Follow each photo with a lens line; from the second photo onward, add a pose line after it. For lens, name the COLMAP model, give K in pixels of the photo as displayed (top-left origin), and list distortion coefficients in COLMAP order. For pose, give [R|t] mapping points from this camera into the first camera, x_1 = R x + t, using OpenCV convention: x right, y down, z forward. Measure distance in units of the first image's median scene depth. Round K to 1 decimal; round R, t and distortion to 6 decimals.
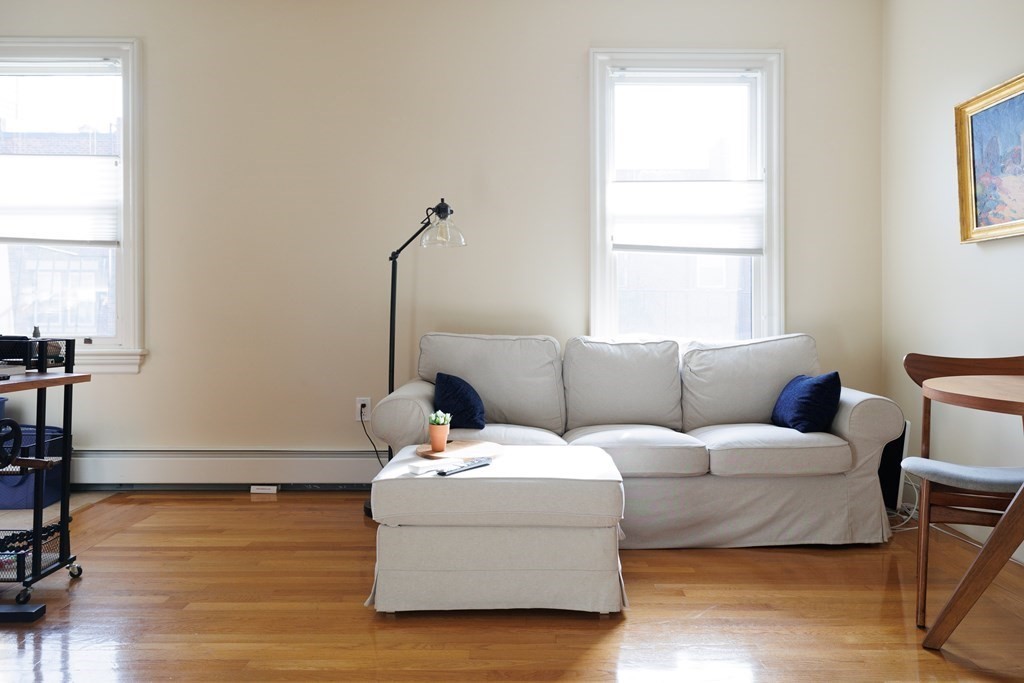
lens RADIAL K [[716.9, 0, 516.3], [0, 716.9, 313.0], [0, 0, 1]] dist [-0.009150, 0.008618]
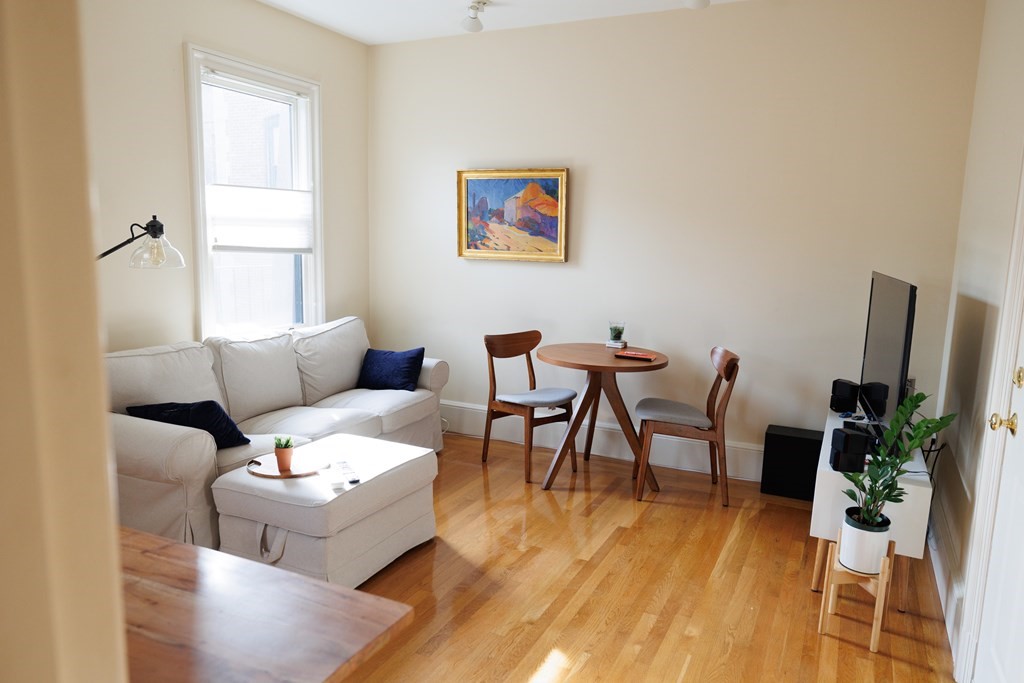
lens RADIAL K [[716.9, 0, 524.3], [0, 716.9, 349.8], [0, 0, 1]] dist [-0.009150, 0.008618]
pose [[0.419408, -0.136486, 0.897479, -0.735031], [-0.025528, 0.986469, 0.161948, -0.146897], [-0.907439, -0.090833, 0.410249, 0.170905]]
